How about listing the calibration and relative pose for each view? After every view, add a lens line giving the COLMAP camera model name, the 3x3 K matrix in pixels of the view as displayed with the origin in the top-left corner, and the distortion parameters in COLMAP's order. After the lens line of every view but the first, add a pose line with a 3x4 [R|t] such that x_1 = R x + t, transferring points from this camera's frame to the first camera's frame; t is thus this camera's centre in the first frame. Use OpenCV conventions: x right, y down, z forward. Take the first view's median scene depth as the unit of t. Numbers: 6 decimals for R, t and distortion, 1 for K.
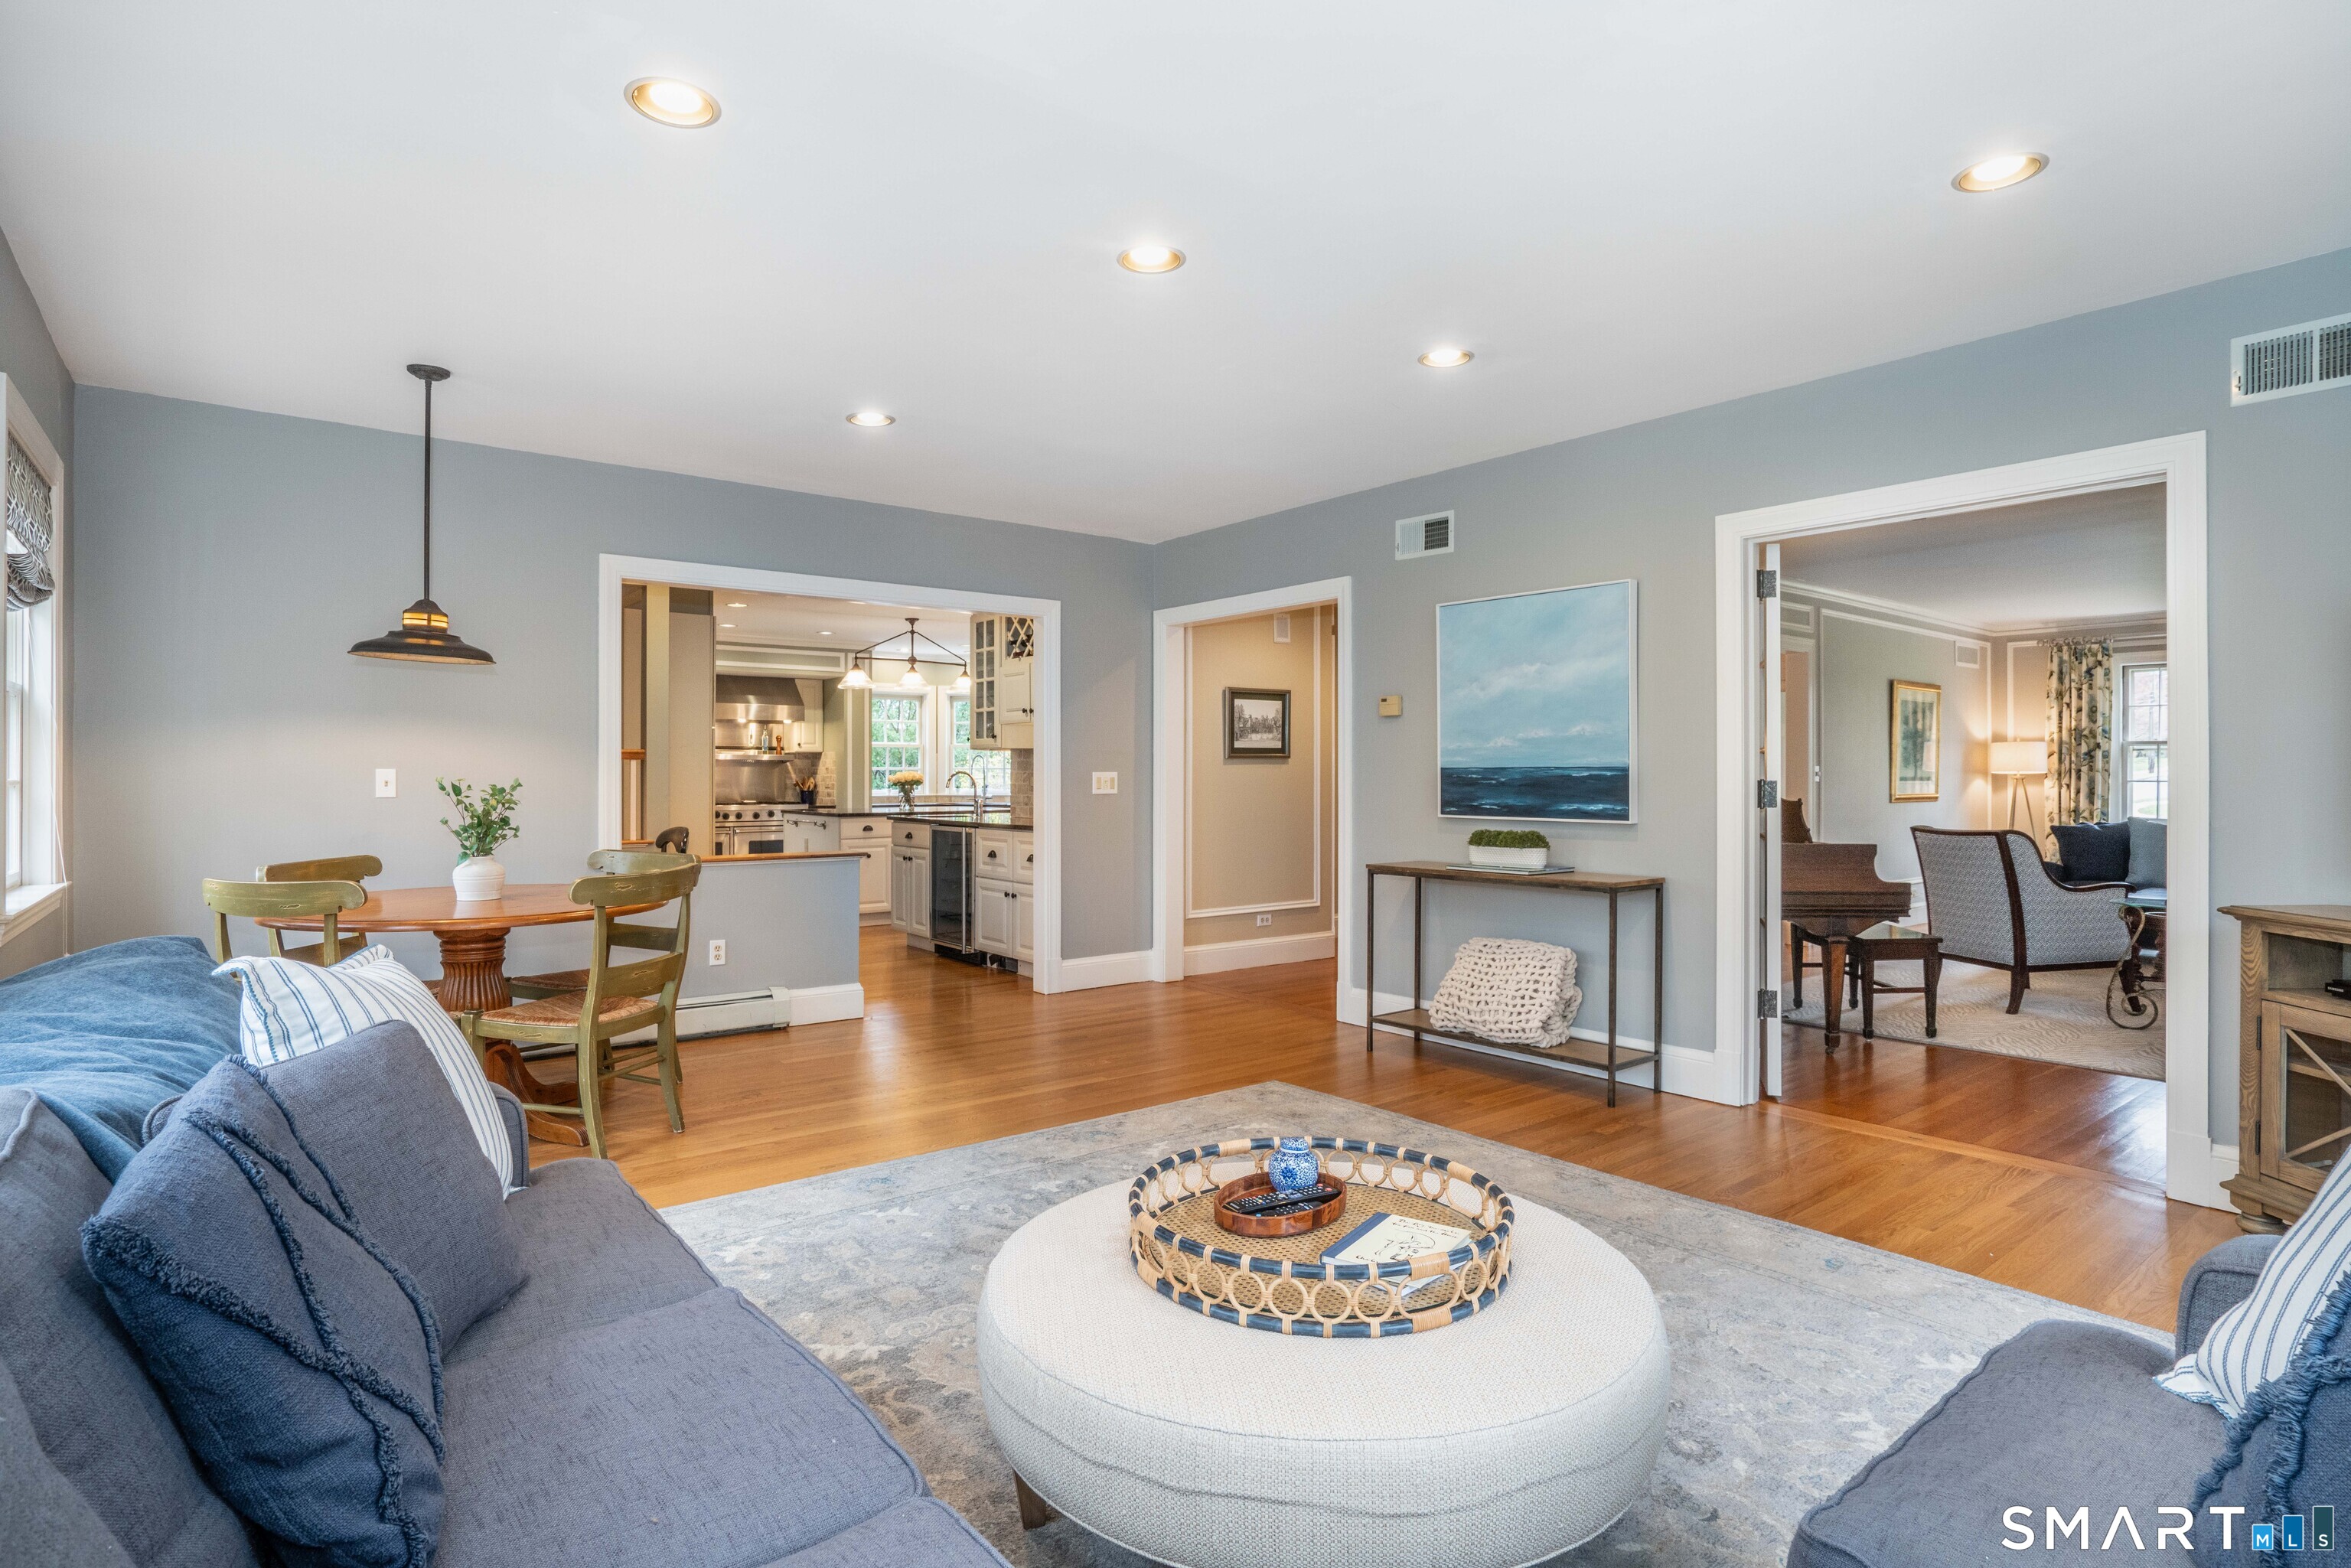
lens RADIAL K [[1236.7, 0, 1182.3], [0, 1236.7, 782.1], [0, 0, 1]] dist [-0.005425, -0.000165]
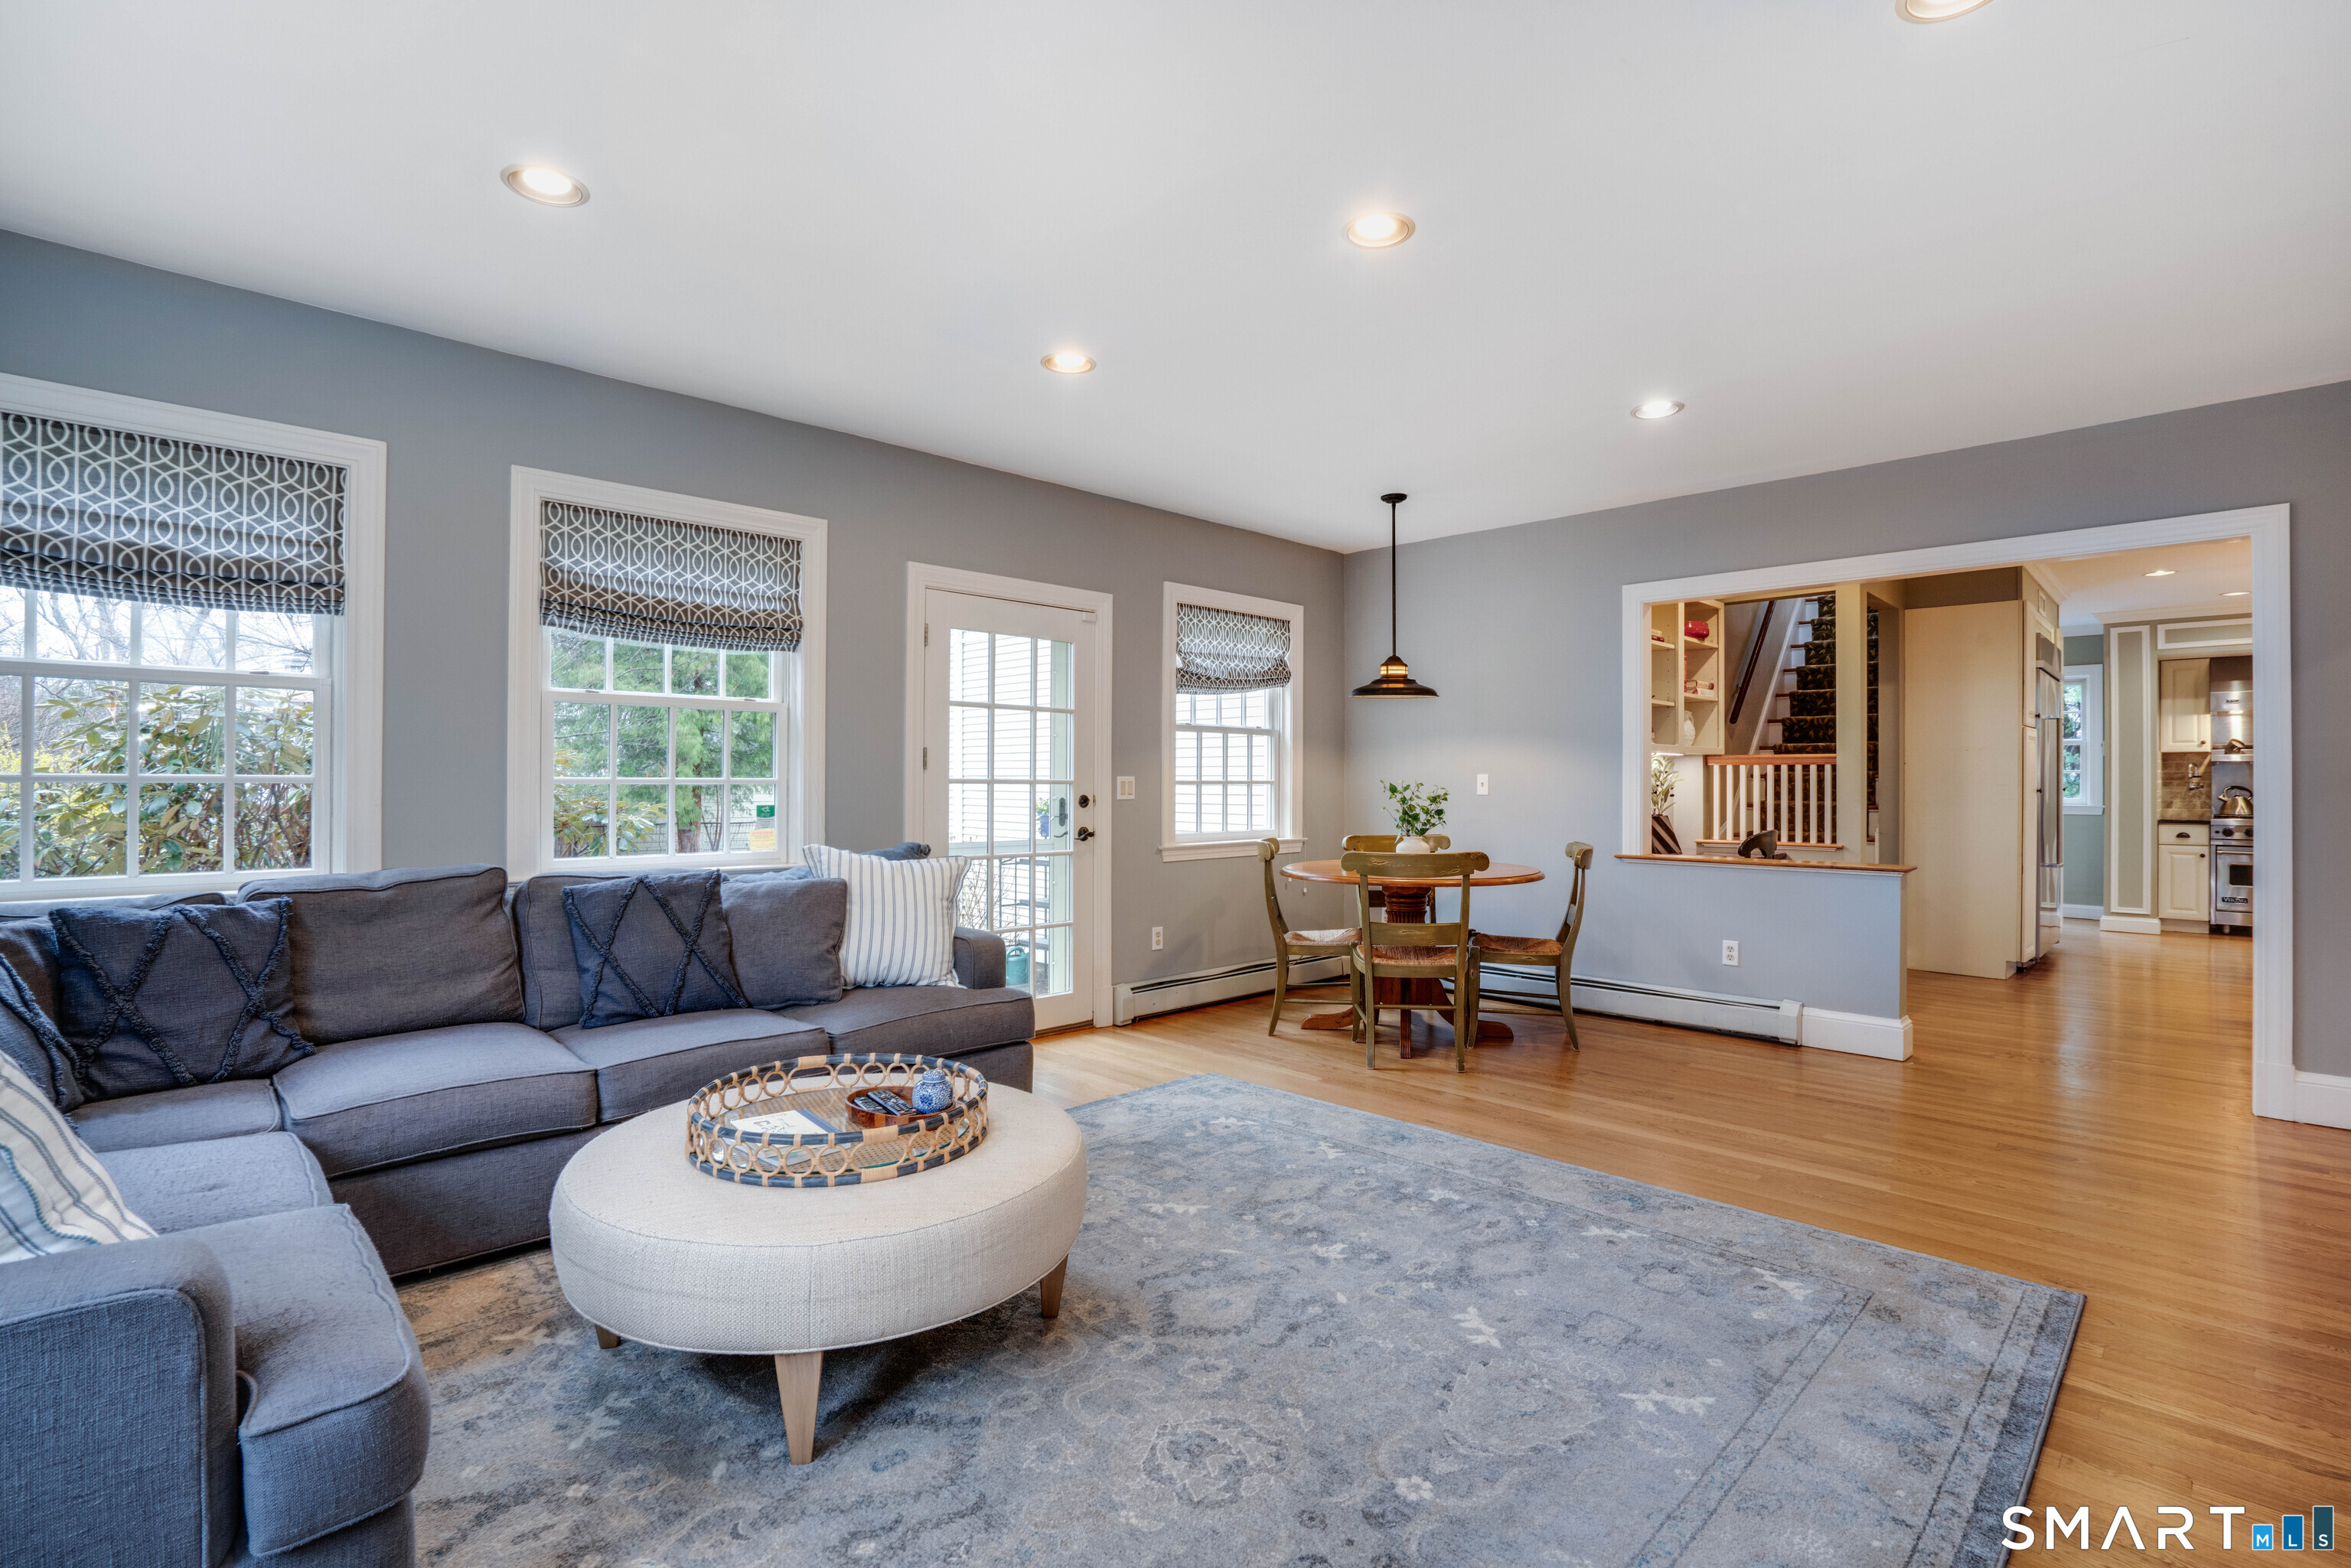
lens RADIAL K [[1110.4, 0, 1171.7], [0, 1110.4, 757.5], [0, 0, 1]] dist [-0.023783, 0.001434]
pose [[0.123365, -0.010773, -0.992303, 0.473910], [-0.013825, 0.999825, -0.012574, -0.006296], [0.992265, 0.015269, 0.123195, 0.424957]]
